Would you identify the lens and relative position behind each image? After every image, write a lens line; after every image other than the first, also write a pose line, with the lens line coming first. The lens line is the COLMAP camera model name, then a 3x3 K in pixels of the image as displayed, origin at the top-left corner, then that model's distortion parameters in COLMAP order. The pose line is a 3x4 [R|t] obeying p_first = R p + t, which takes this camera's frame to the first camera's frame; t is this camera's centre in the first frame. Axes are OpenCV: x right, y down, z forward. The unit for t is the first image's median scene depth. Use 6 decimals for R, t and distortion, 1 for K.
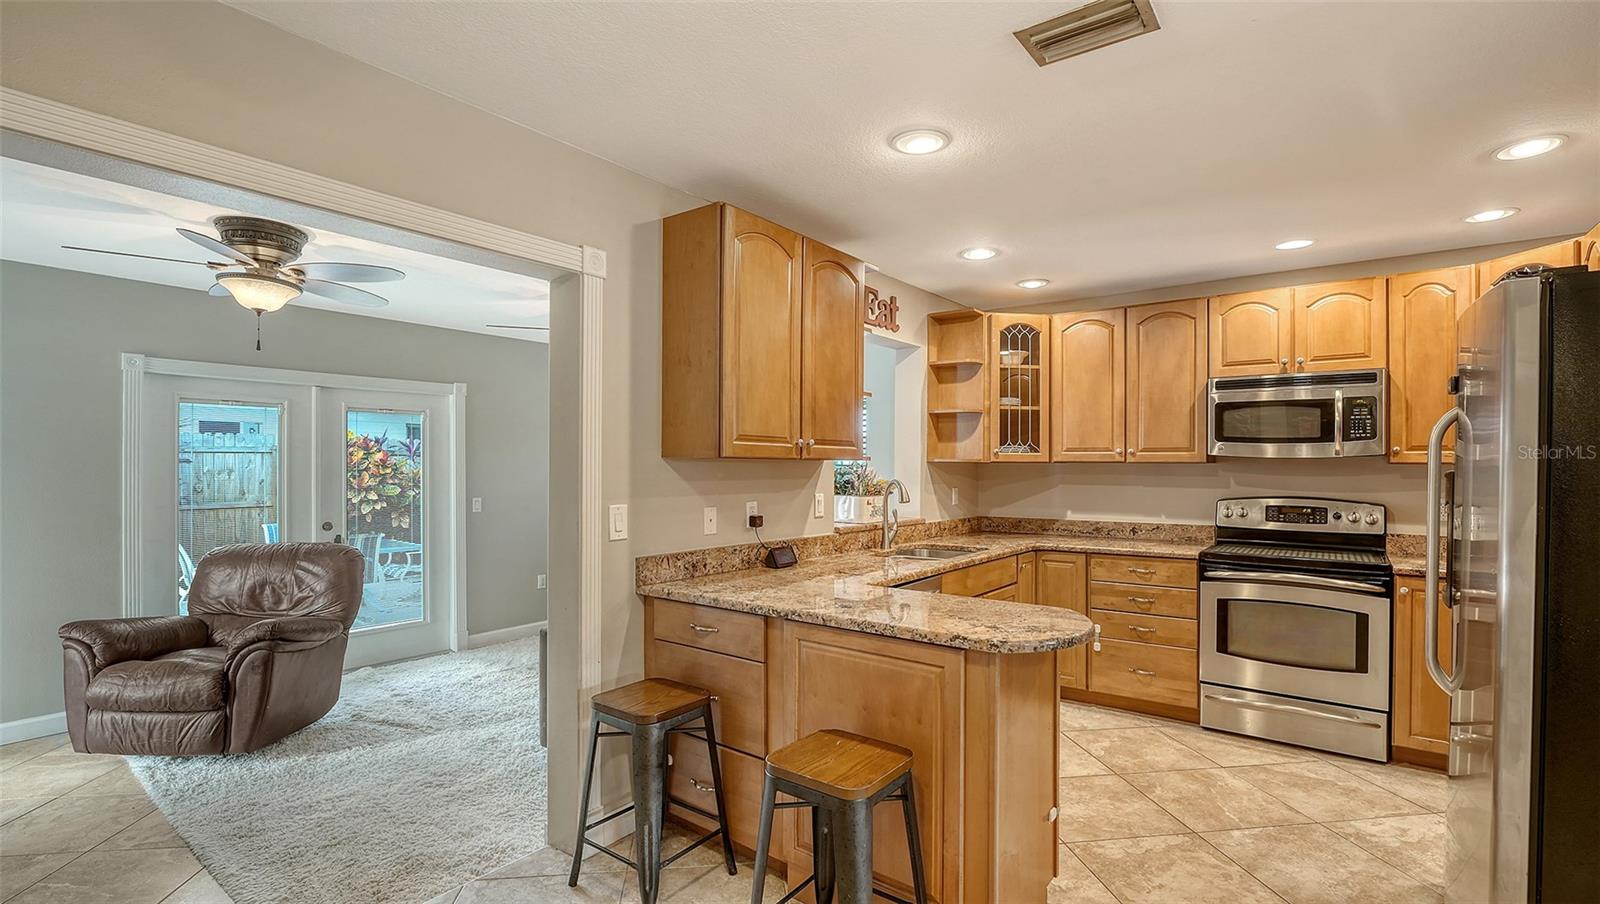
lens RADIAL K [[715.1, 0, 803.3], [0, 715.1, 462.3], [0, 0, 1]] dist [-0.011472, -0.001503]
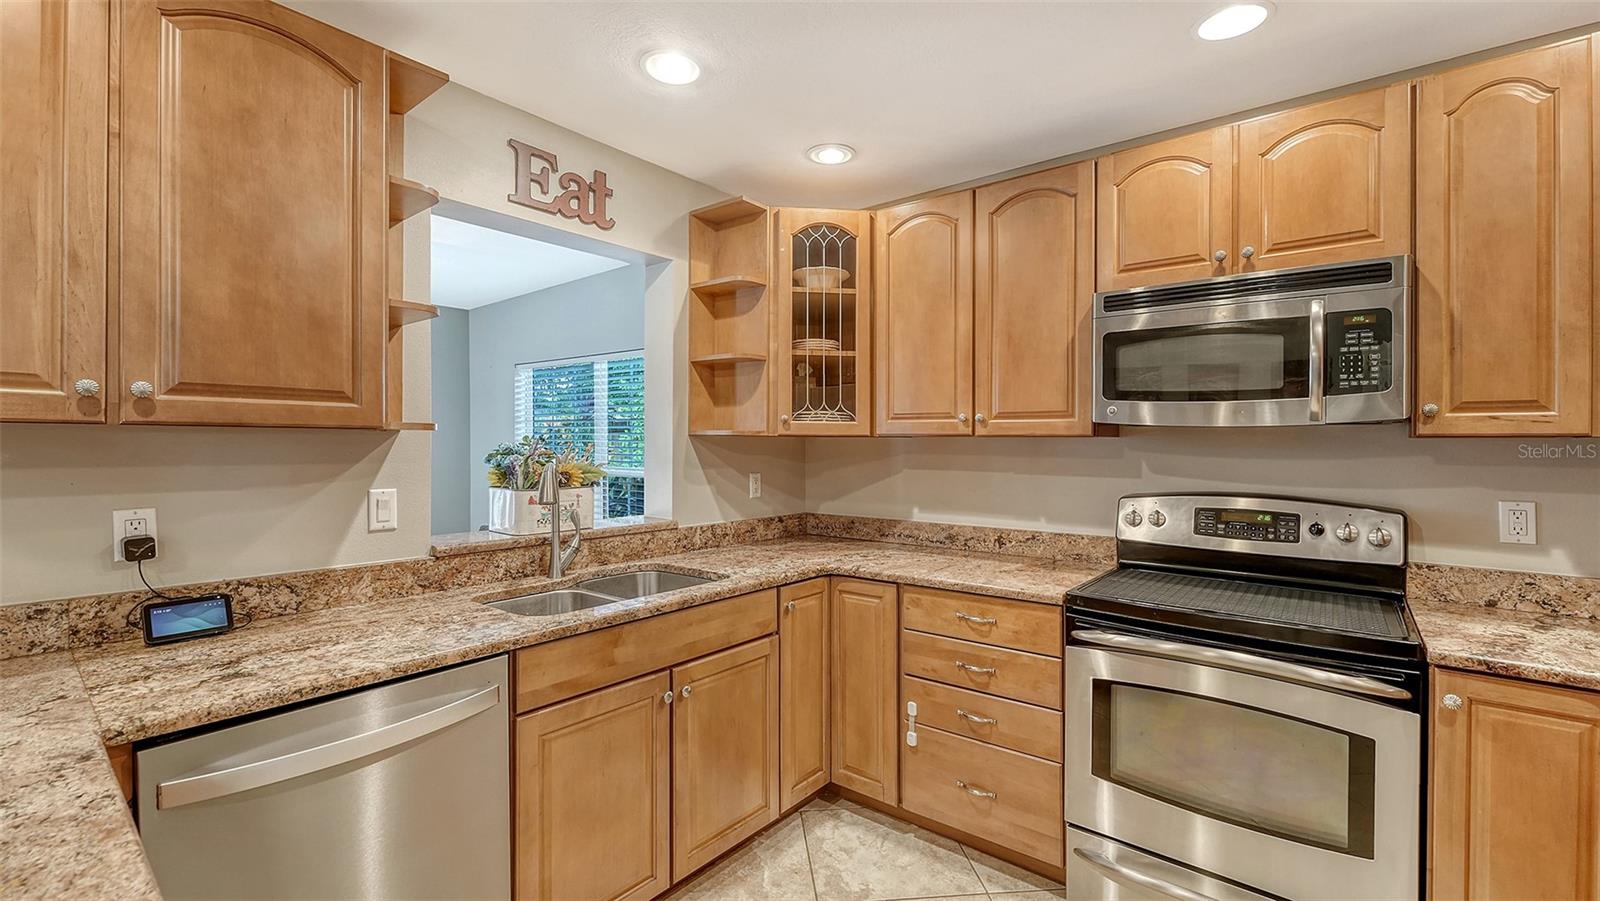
lens RADIAL K [[676.2, 0, 805.6], [0, 676.2, 442.2], [0, 0, 1]] dist [0.002946, -0.001354]
pose [[0.999717, 0.000810, -0.023786, 0.369015], [-0.000724, 0.999993, 0.003632, 0.004488], [0.023789, -0.003614, 0.999710, 0.465489]]
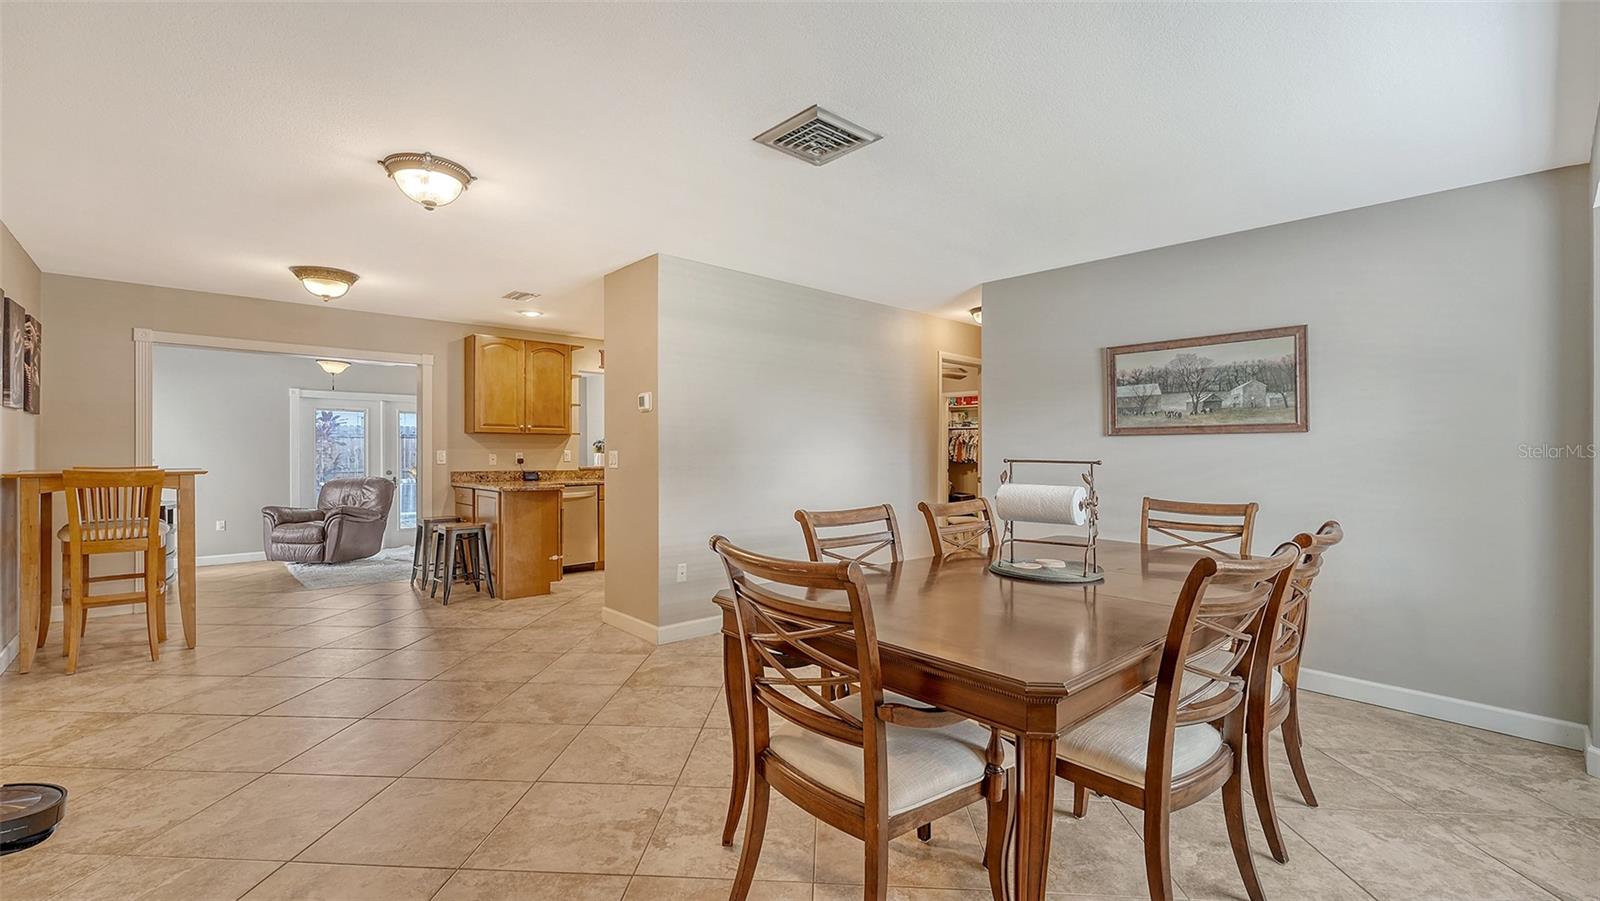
lens RADIAL K [[676.2, 0, 804.3], [0, 676.2, 453.3], [0, 0, 1]] dist [0.002946, -0.001354]
pose [[0.985766, -0.000881, -0.168118, 1.061710], [0.001919, 0.999980, 0.006008, 0.040300], [0.168109, -0.006245, 0.985749, -0.882107]]
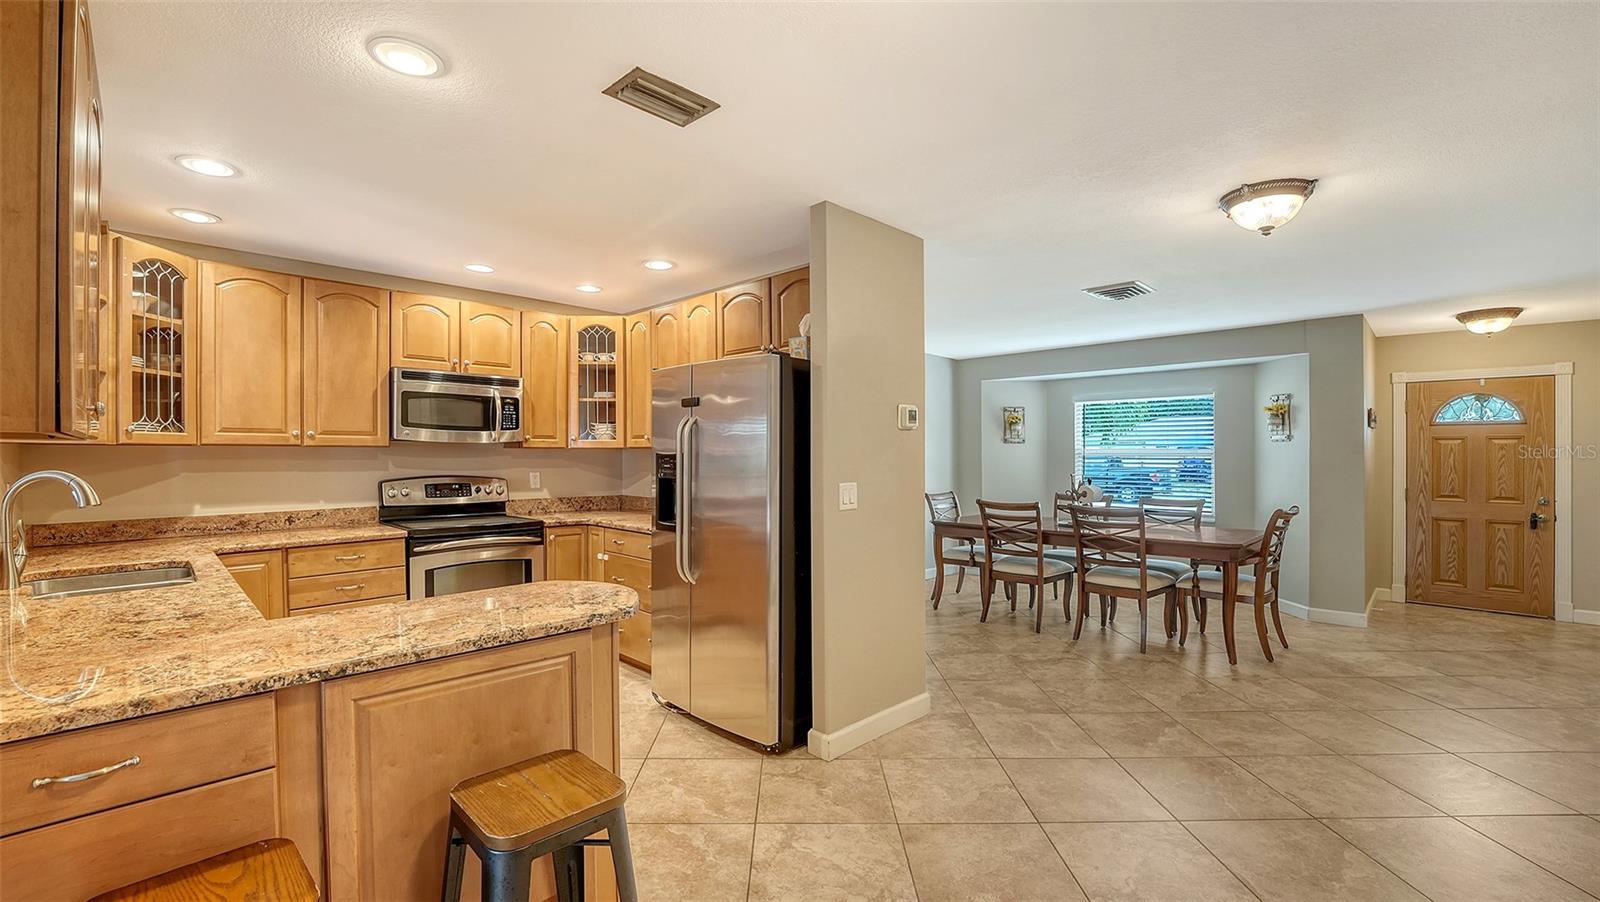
lens RADIAL K [[667.5, 0, 791.1], [0, 667.5, 450.1], [0, 0, 1]] dist [-0.026867, 0.002811]
pose [[0.129867, -0.001384, 0.991530, -0.358472], [-0.004885, 0.999986, 0.002036, 0.001152], [-0.991519, -0.005108, 0.129858, 0.306927]]
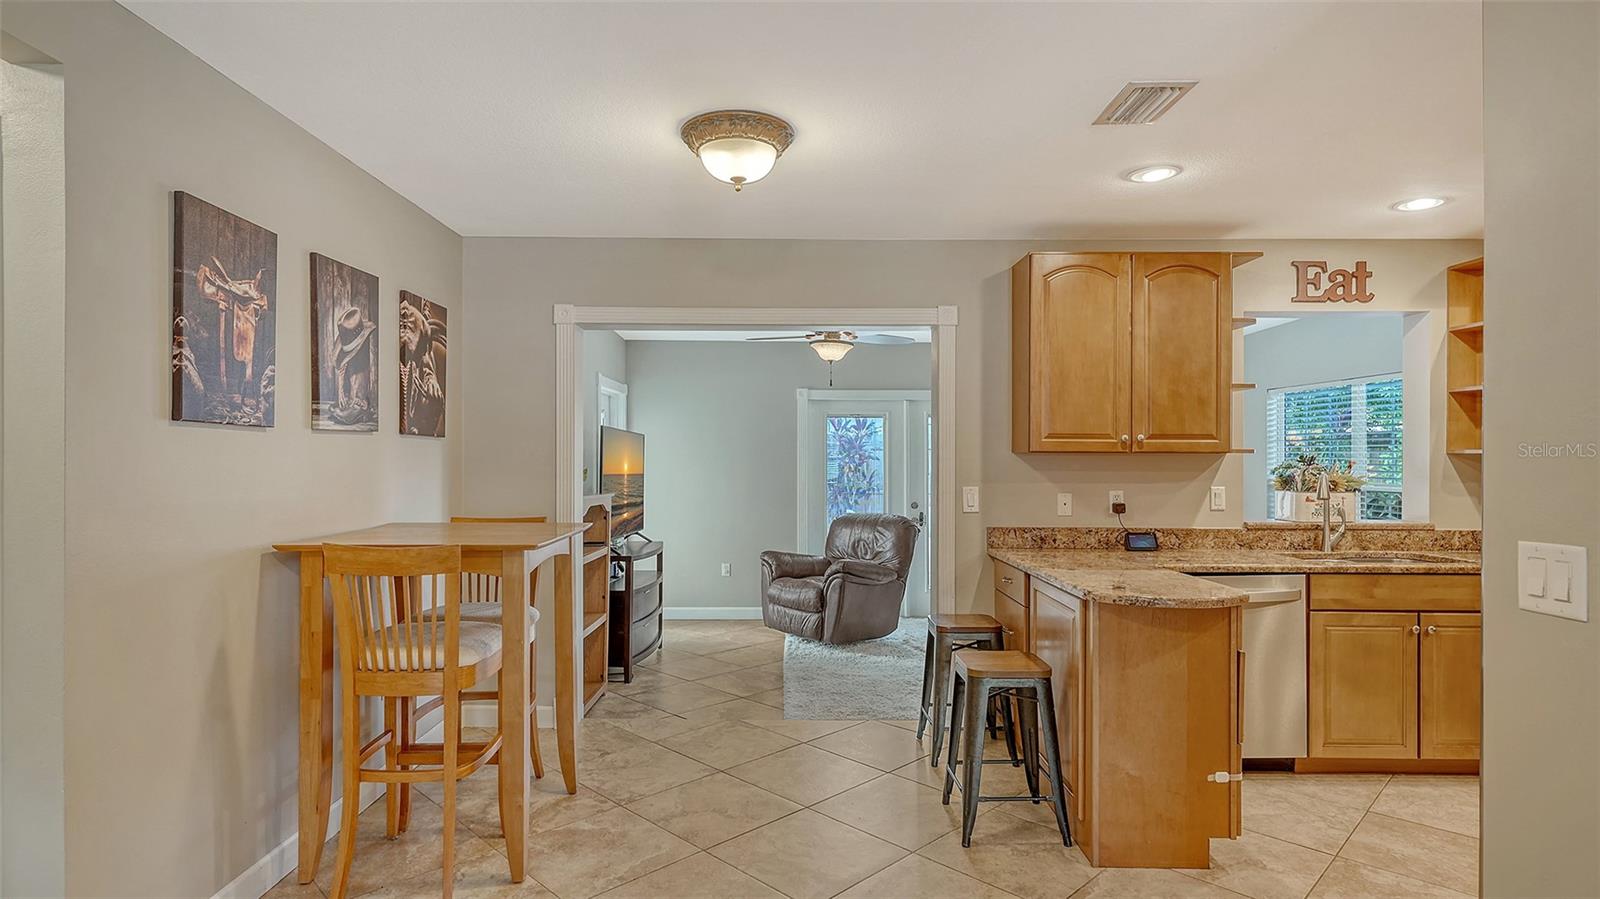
lens RADIAL K [[830.5, 0, 774.0], [0, 830.5, 461.4], [0, 0, 1]] dist [-0.007745, 0.001253]
pose [[0.600377, 0.001318, -0.799716, 0.571066], [0.003568, 0.999984, 0.004326, 0.001429], [0.799709, -0.005451, 0.600363, -0.188197]]
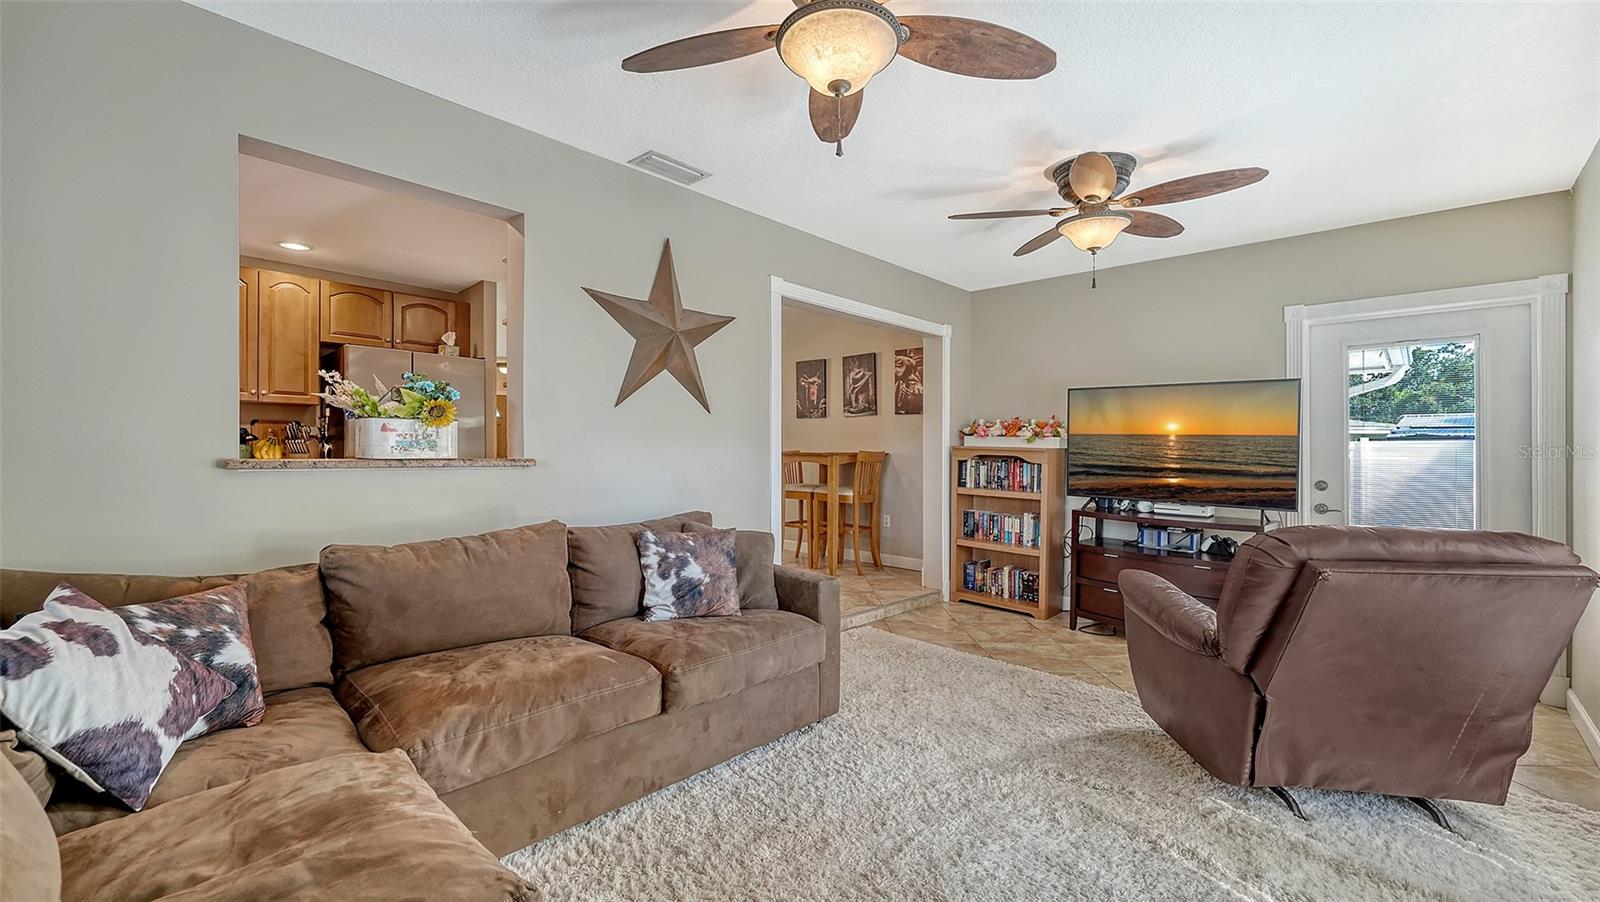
lens RADIAL K [[656.3, 0, 805.3], [0, 656.3, 449.6], [0, 0, 1]] dist [-0.001258, -0.001090]
pose [[-0.995460, -0.003345, 0.095121, -0.394373], [-0.002788, 0.999978, 0.005984, 0.055717], [-0.095139, 0.005692, -0.995448, 1.799854]]
